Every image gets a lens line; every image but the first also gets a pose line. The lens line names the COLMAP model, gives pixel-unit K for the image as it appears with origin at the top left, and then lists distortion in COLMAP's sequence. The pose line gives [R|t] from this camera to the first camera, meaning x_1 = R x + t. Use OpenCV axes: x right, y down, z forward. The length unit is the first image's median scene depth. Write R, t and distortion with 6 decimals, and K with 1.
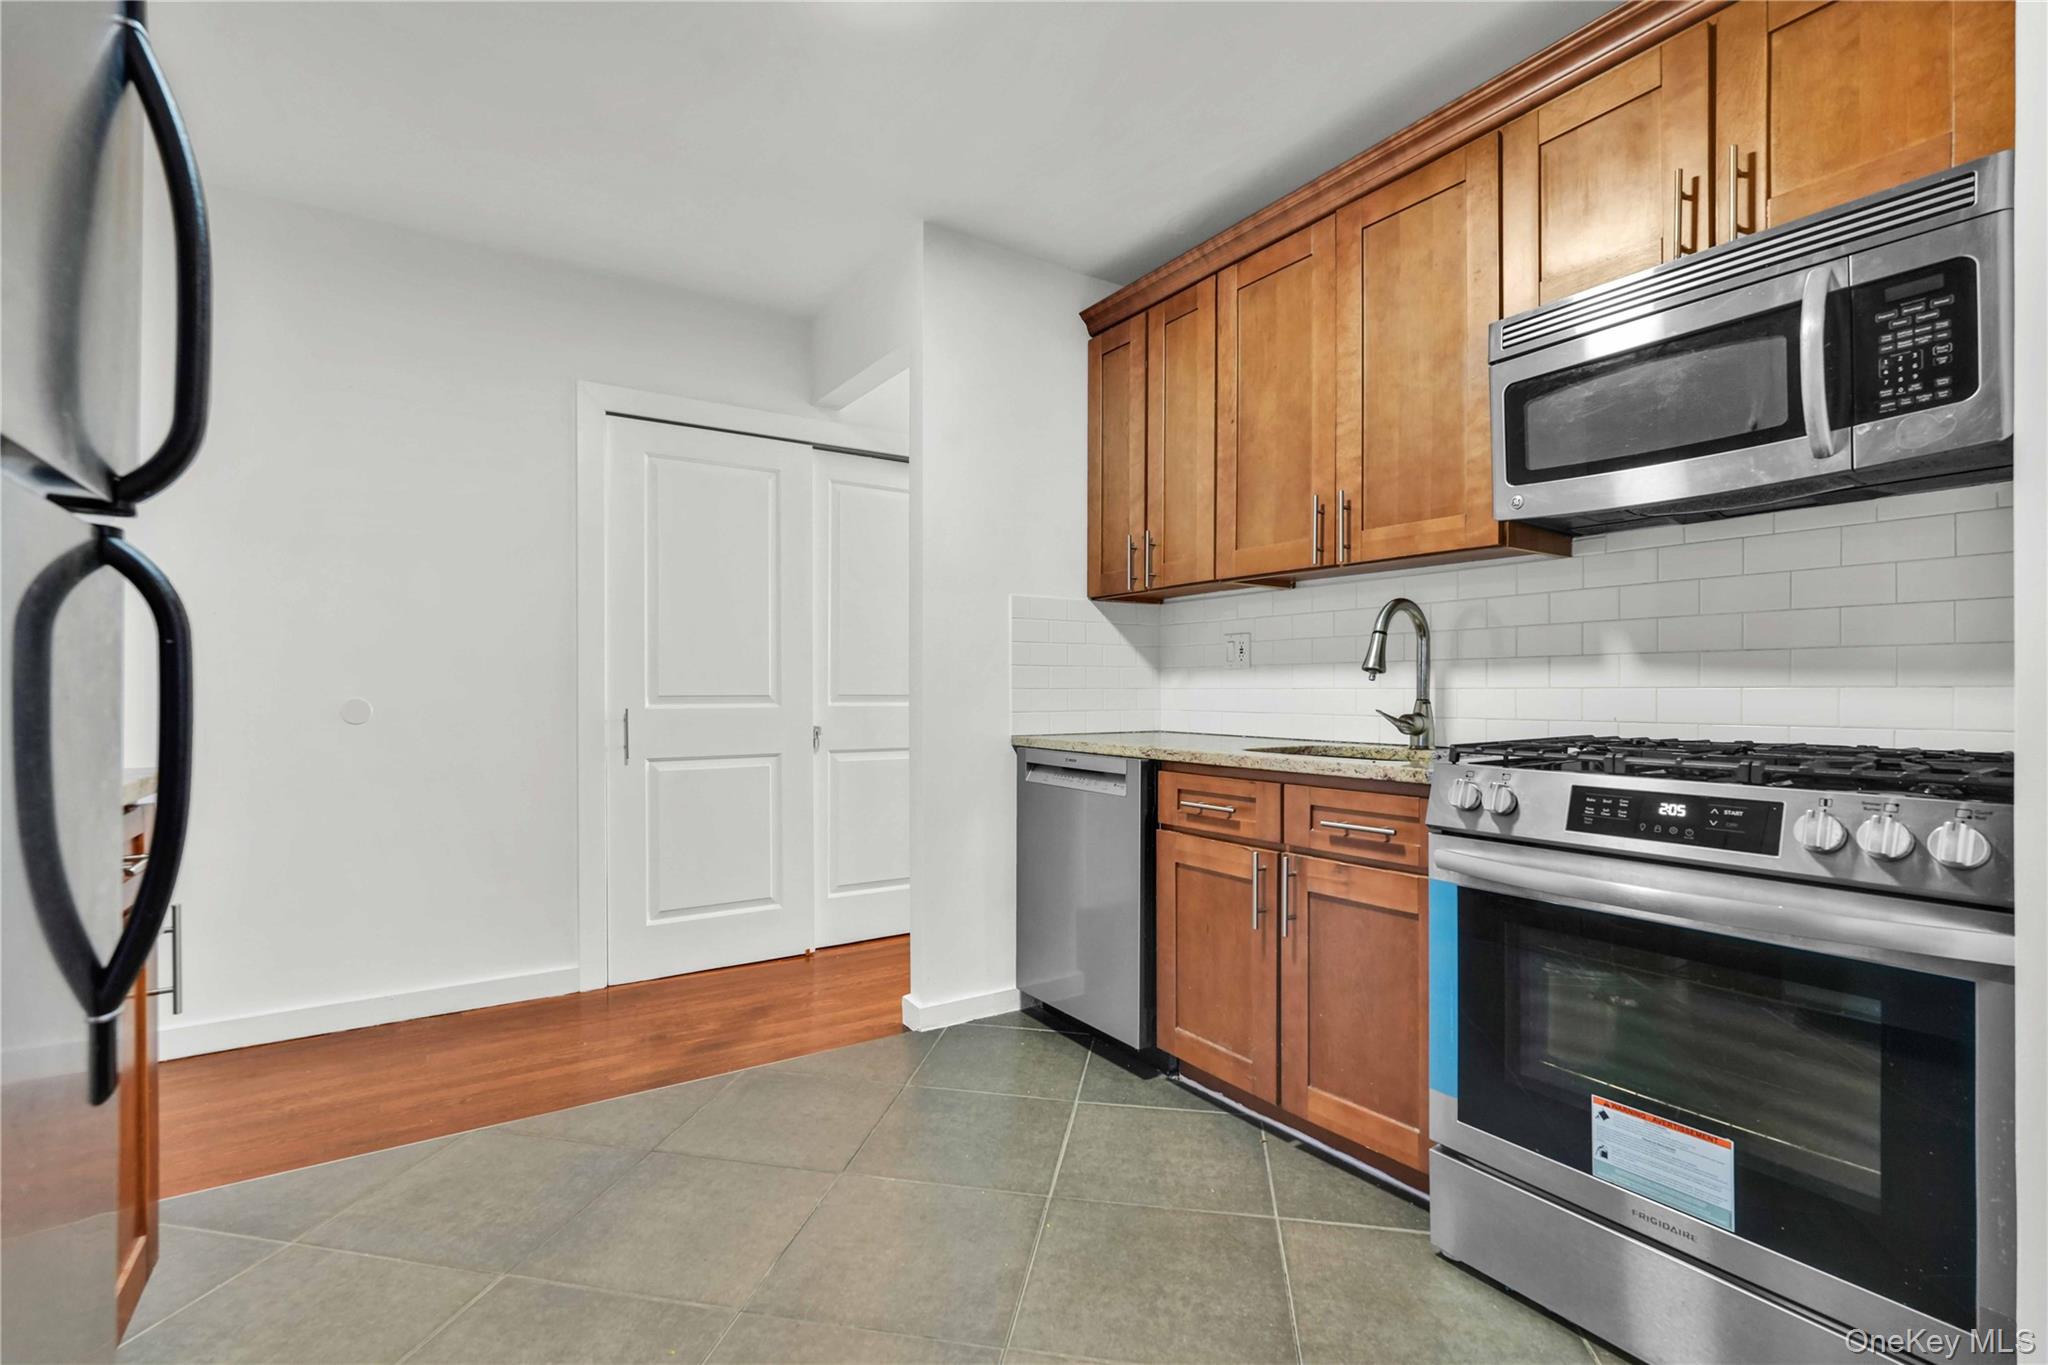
lens RADIAL K [[912.8, 0, 1010.5], [0, 912.8, 692.2], [0, 0, 1]] dist [-0.015068, 0.000251]
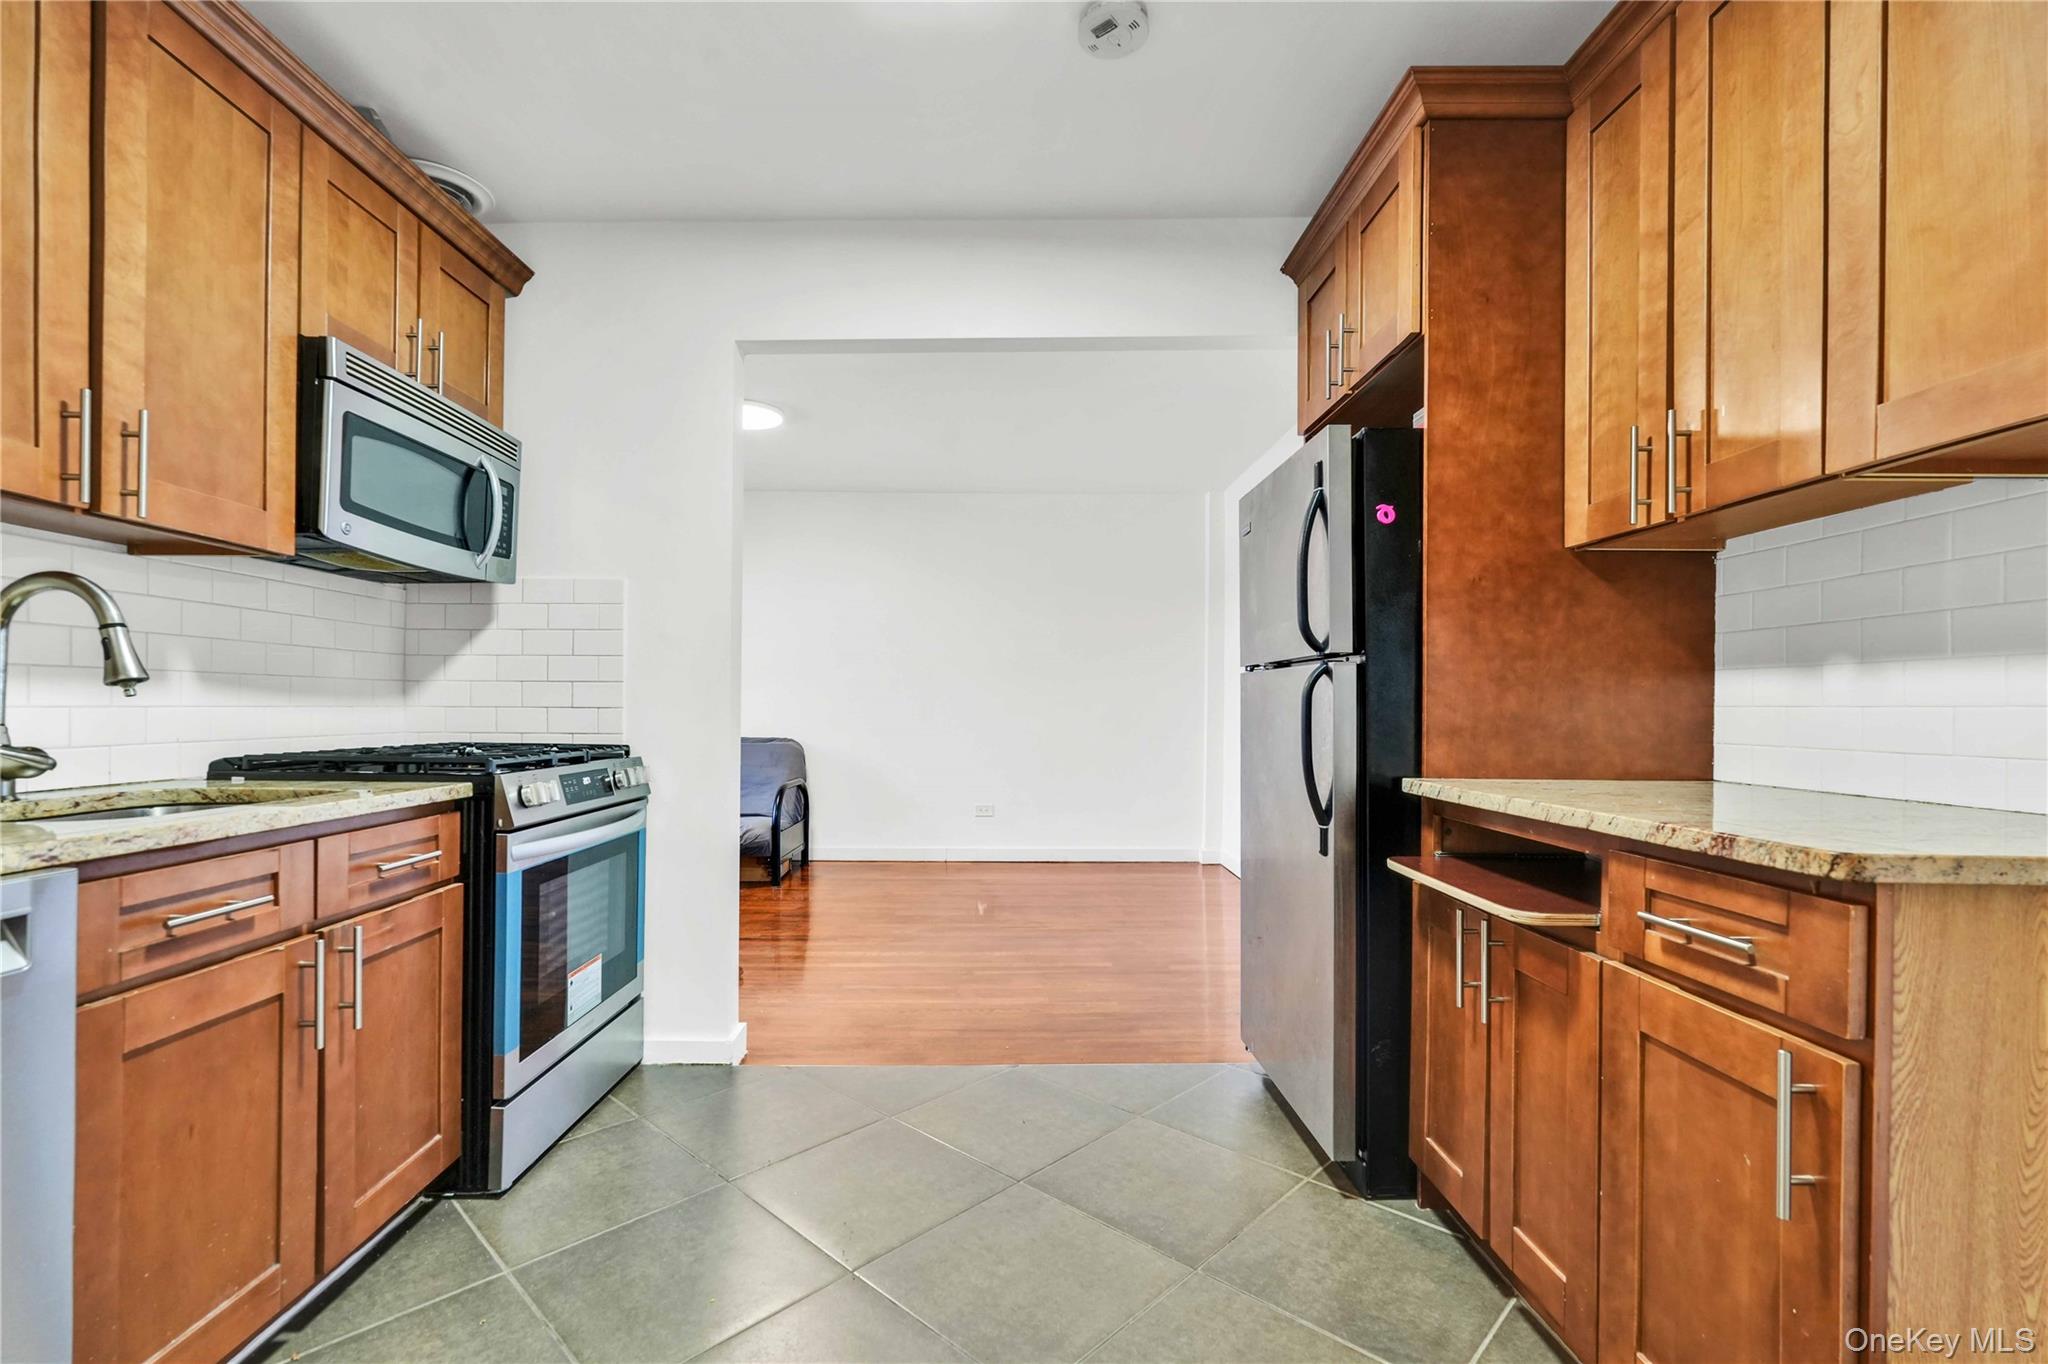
lens RADIAL K [[915.8, 0, 997.5], [0, 915.8, 706.2], [0, 0, 1]] dist [-0.016377, 0.008605]
pose [[-0.832707, -0.004231, 0.553697, -0.571858], [-0.005345, 0.999986, -0.000396, -0.009521], [-0.553687, -0.003290, -0.832718, 1.319377]]
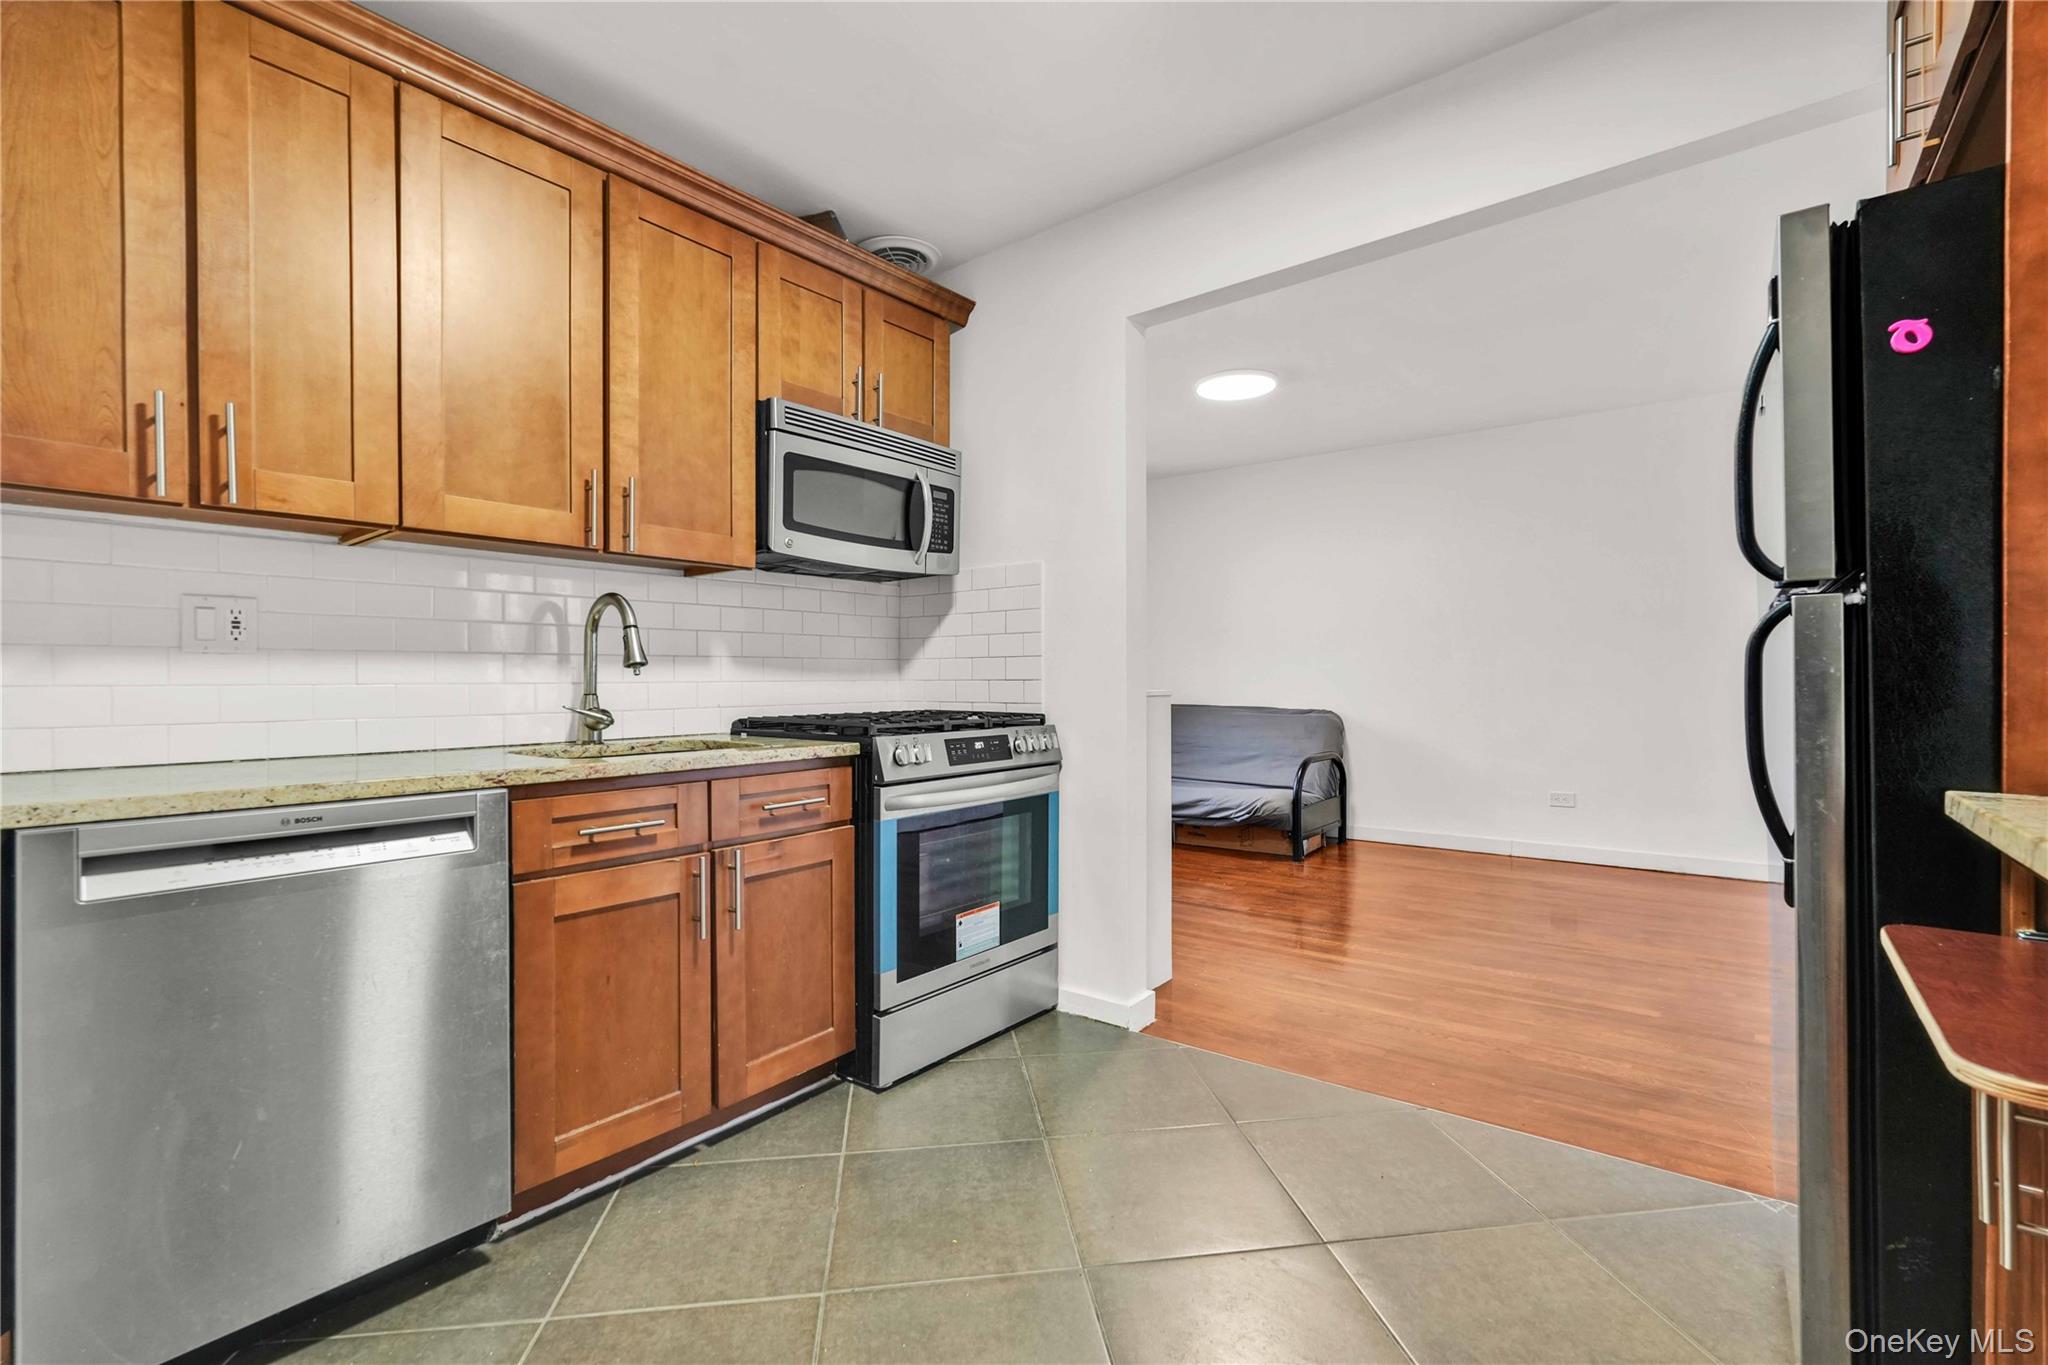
lens RADIAL K [[896.1, 0, 1024.0], [0, 896.1, 682.5], [0, 0, 1]] dist [-0.010798, 0.000763]
pose [[-0.313657, -0.002463, 0.949533, -0.723730], [0.006268, 0.999969, 0.004665, -0.007360], [-0.949516, 0.007415, -0.313632, 0.988953]]
